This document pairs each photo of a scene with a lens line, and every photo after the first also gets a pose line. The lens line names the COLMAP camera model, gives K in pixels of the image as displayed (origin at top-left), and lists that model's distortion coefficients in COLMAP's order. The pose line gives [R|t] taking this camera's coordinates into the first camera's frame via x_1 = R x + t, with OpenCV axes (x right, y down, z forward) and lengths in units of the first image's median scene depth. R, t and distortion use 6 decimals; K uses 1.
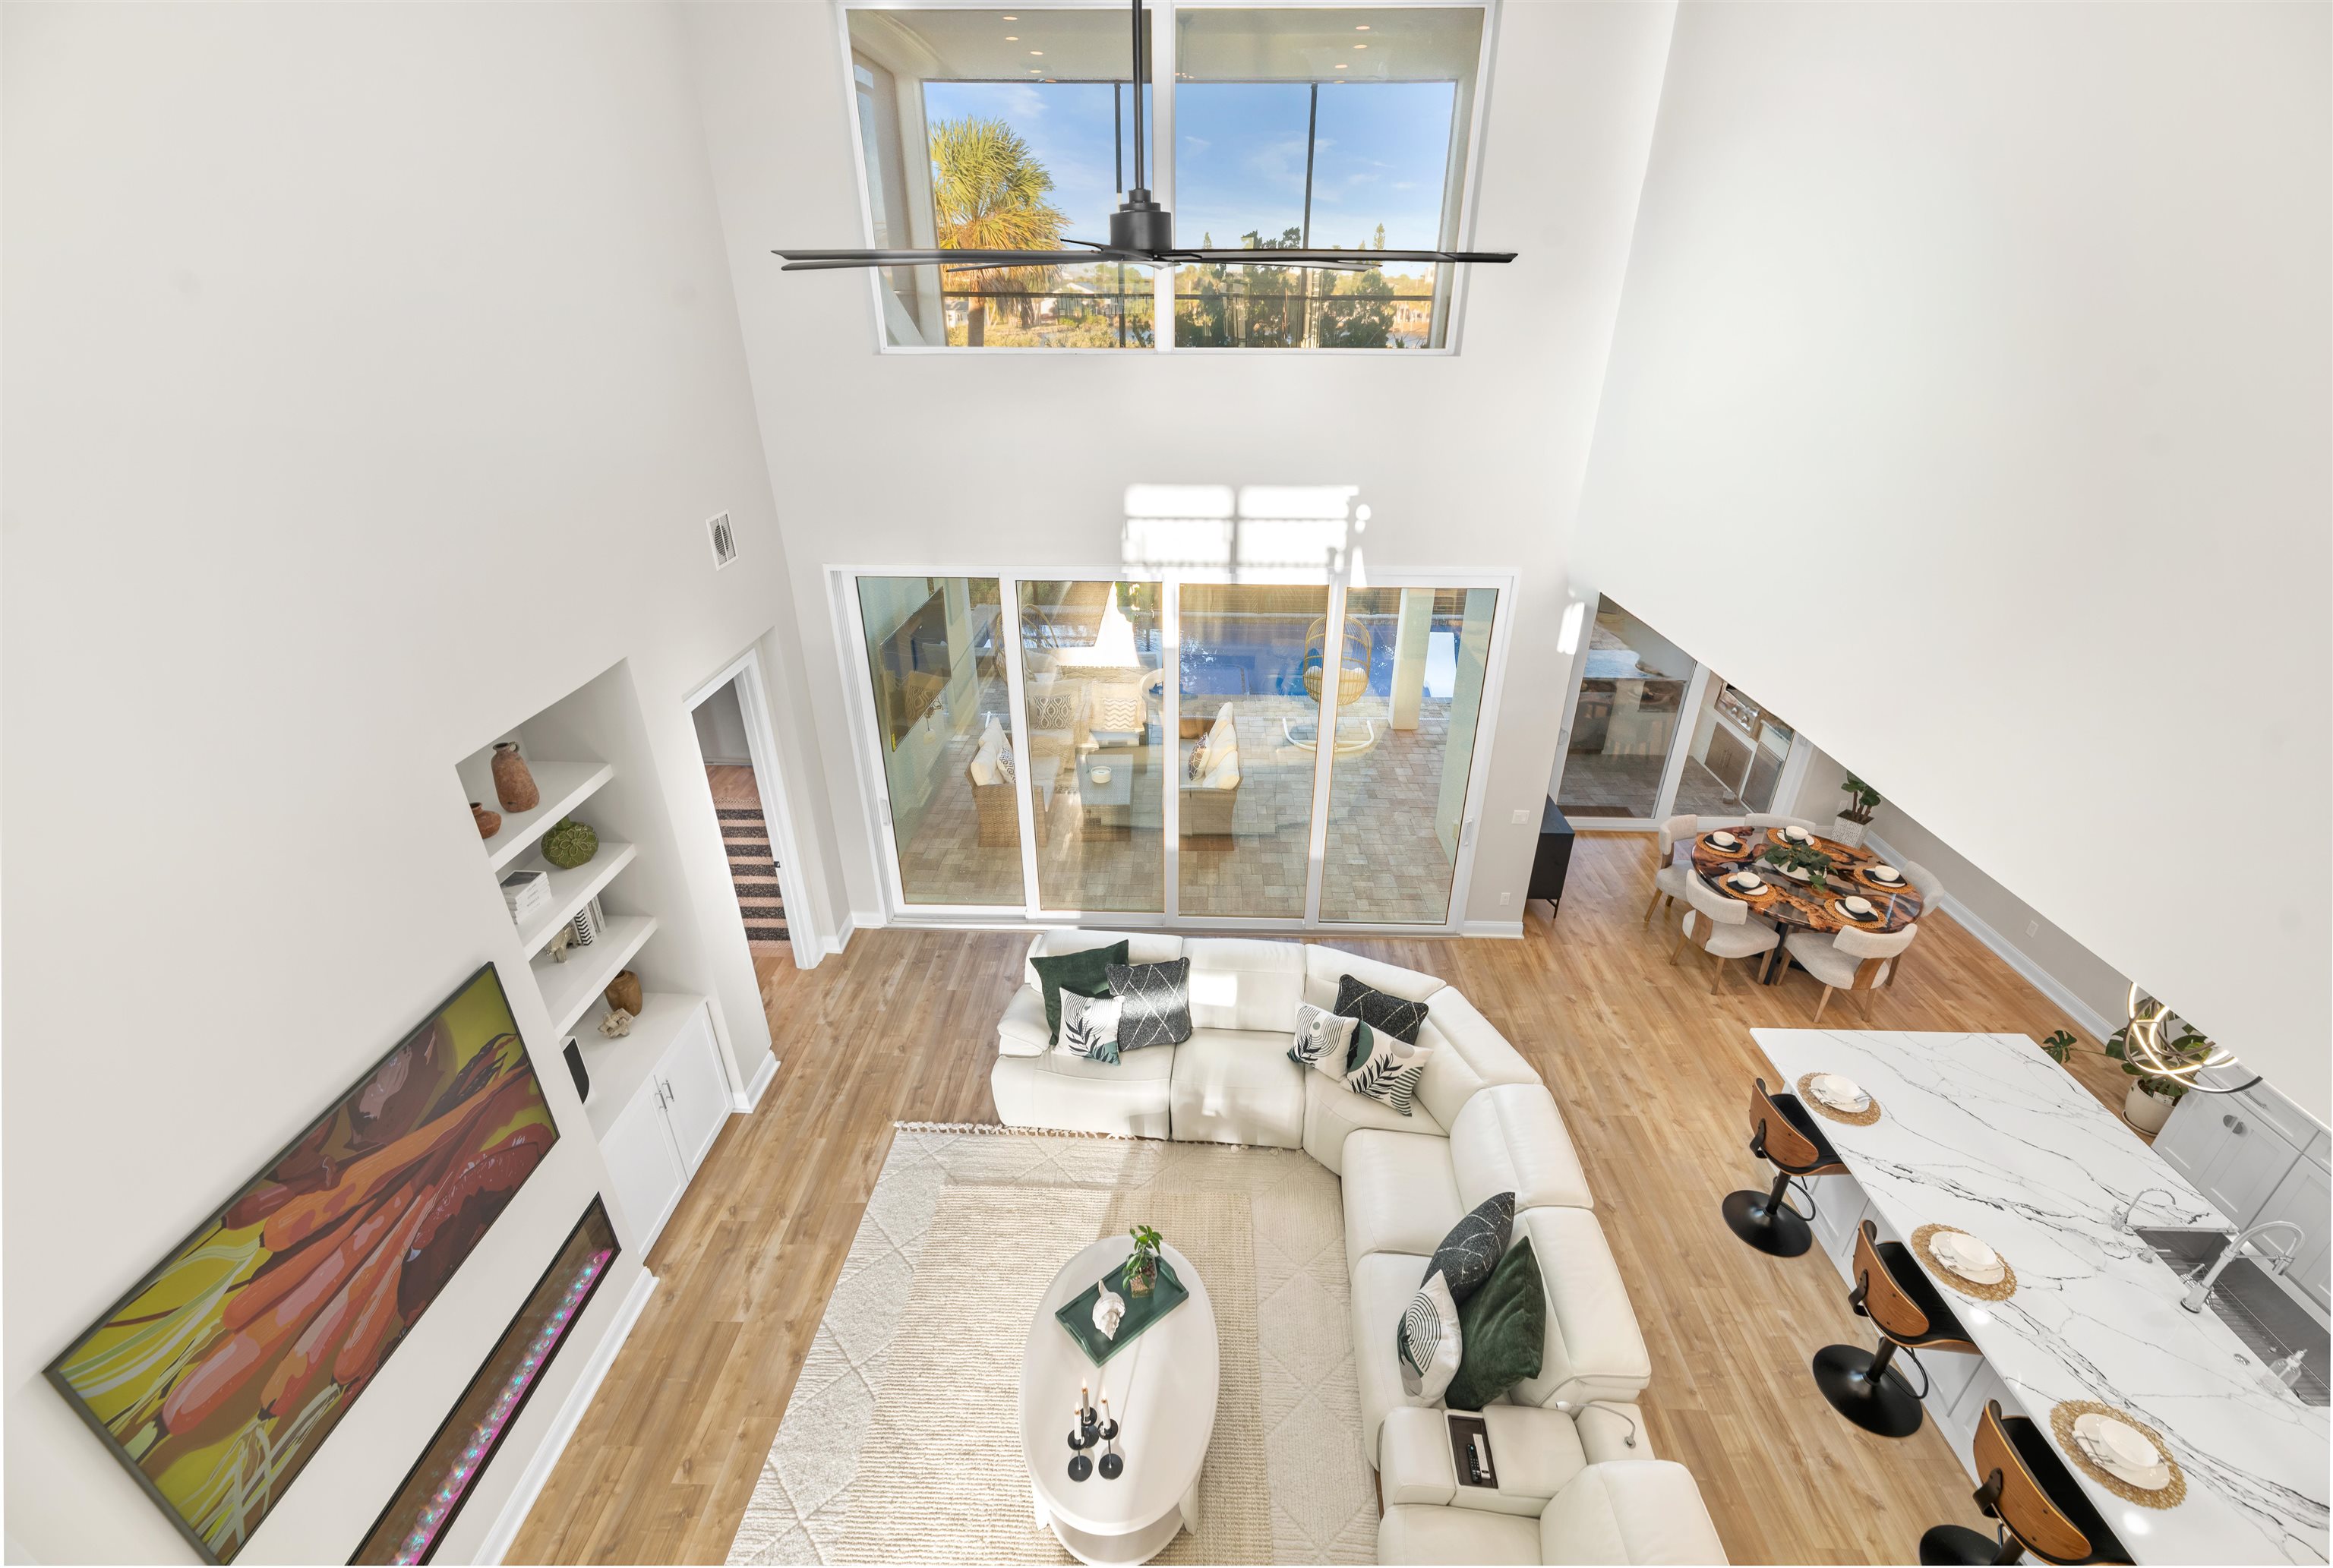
lens RADIAL K [[960.7, 0, 1168.2], [0, 960.7, 790.4], [0, 0, 1]] dist [0.001469, 0.001829]
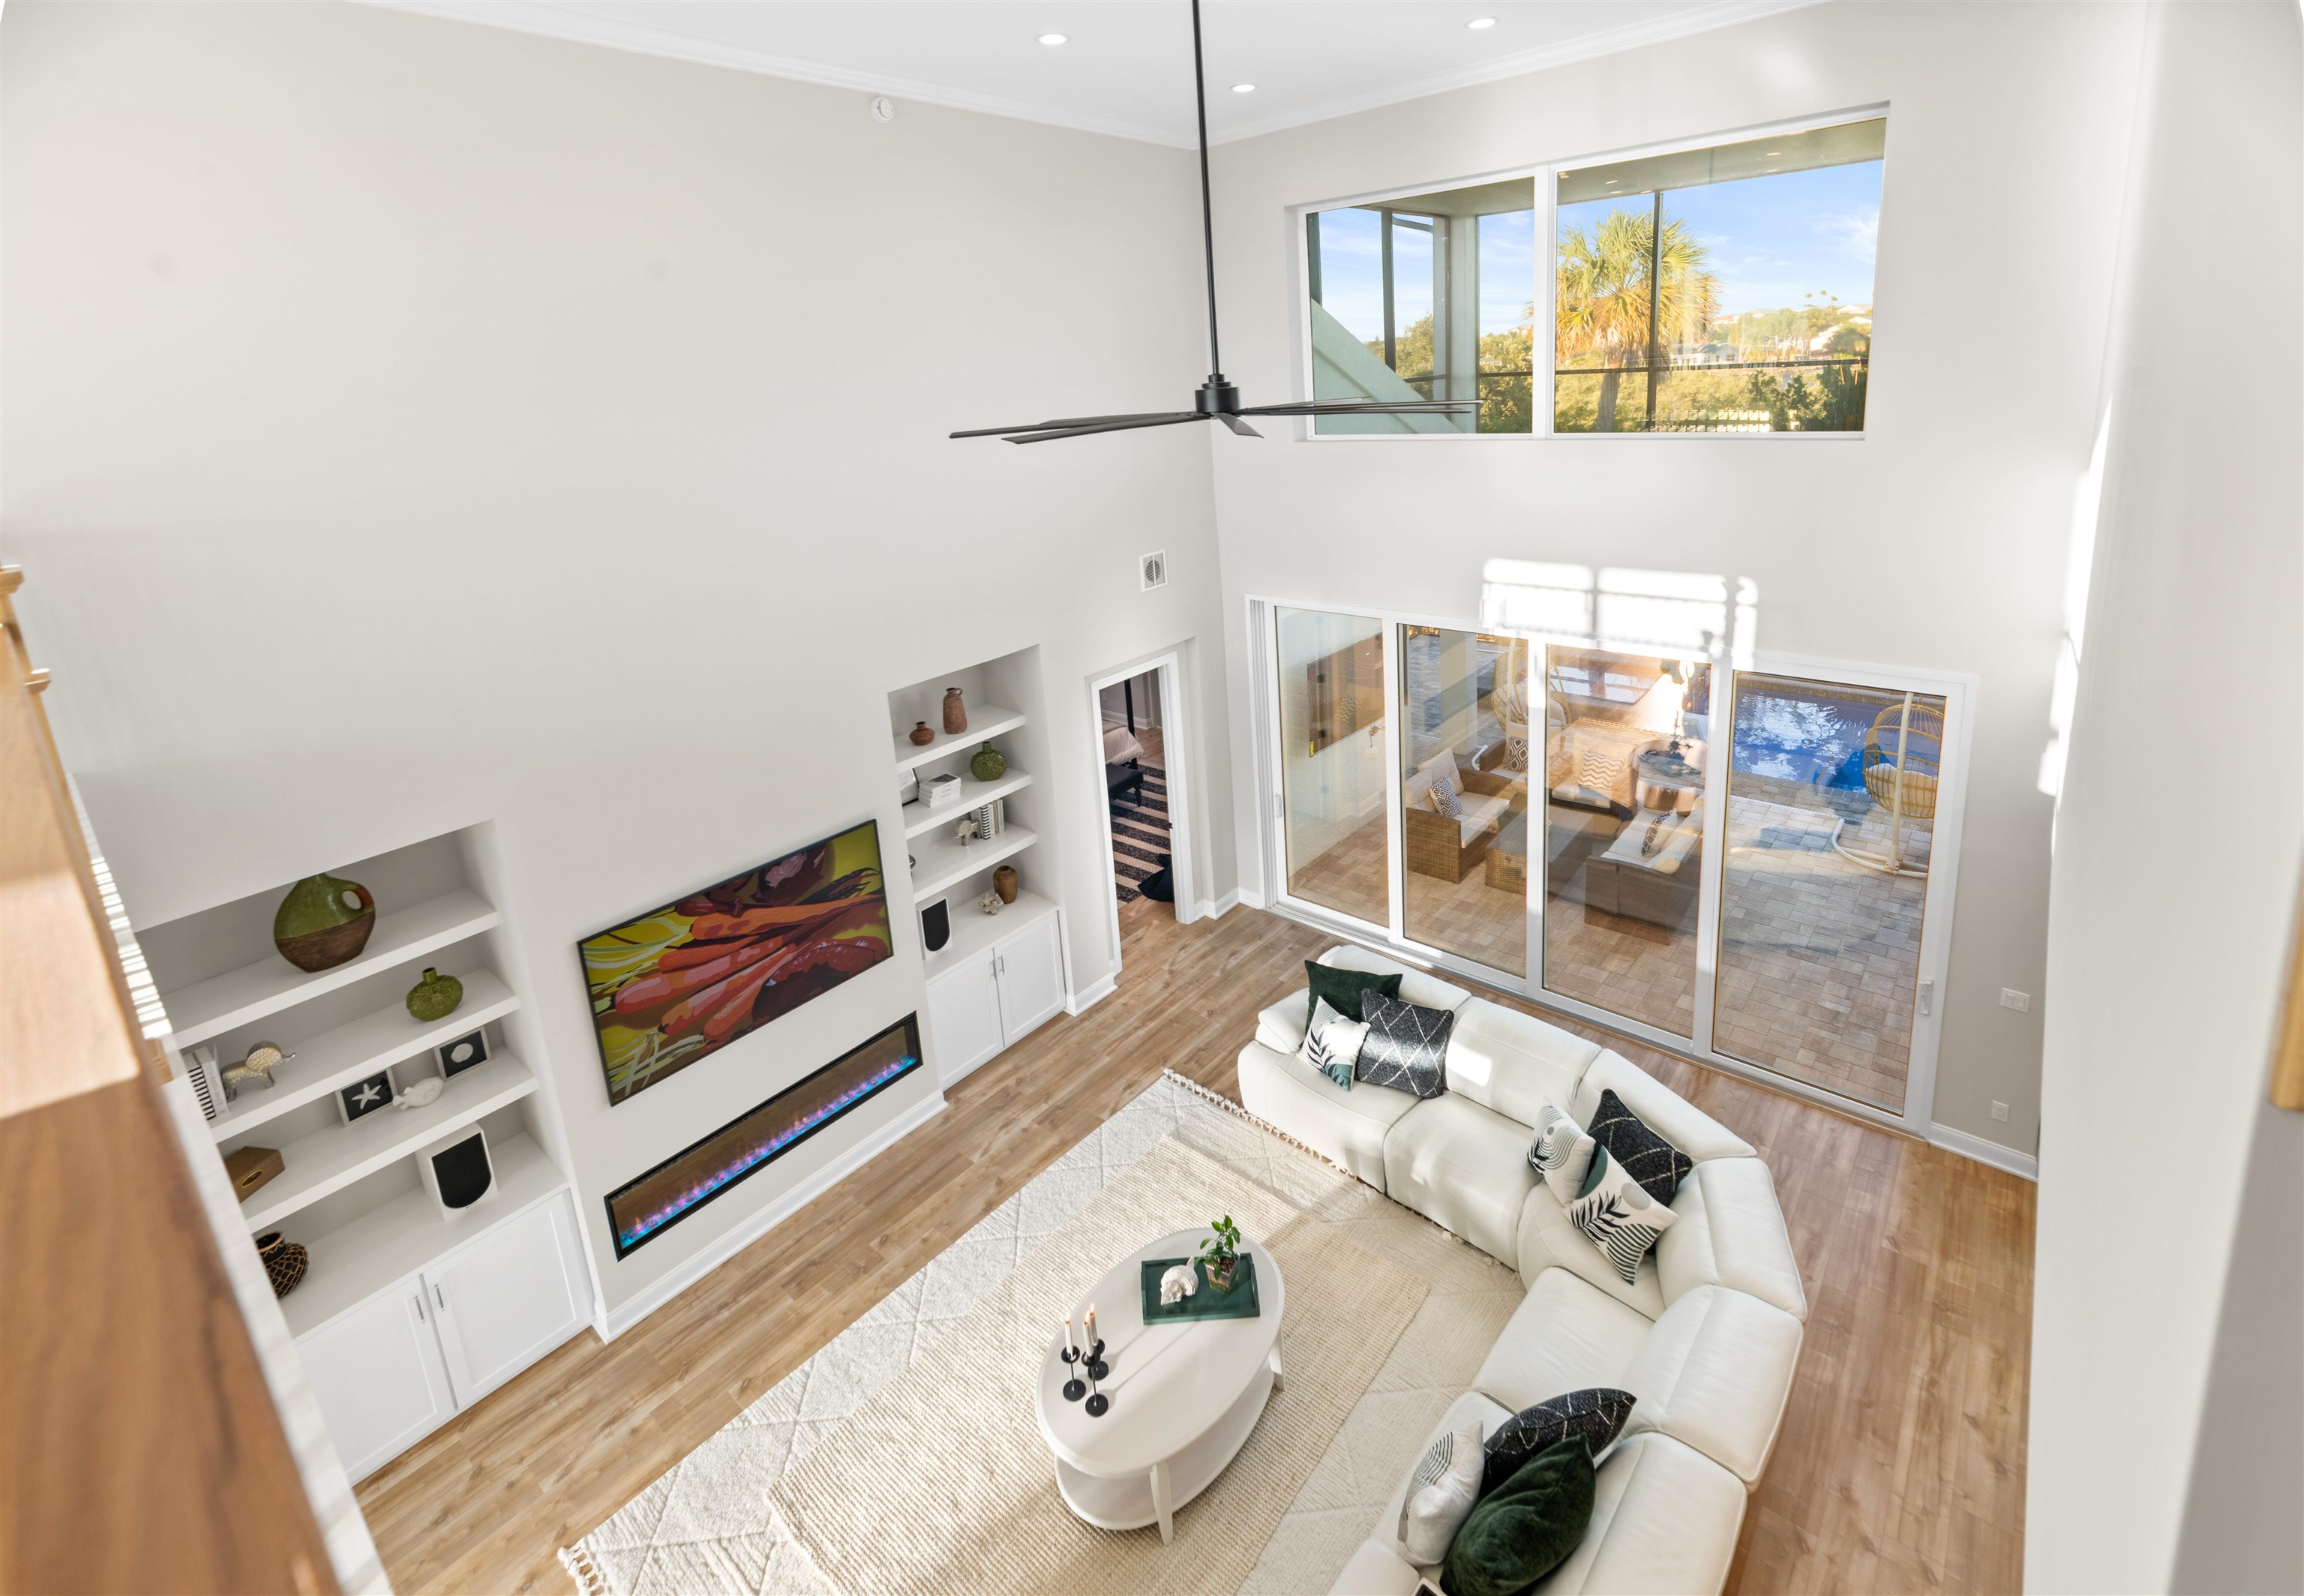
lens RADIAL K [[1018.9, 0, 1312.1], [0, 1018.9, 576.3], [0, 0, 1]] dist [-0.008272, 0.000047]
pose [[0.822878, 0.088019, -0.561359, 0.525691], [-0.223950, 0.958201, -0.178040, -0.044125], [0.522224, 0.272221, 0.808194, -0.054208]]
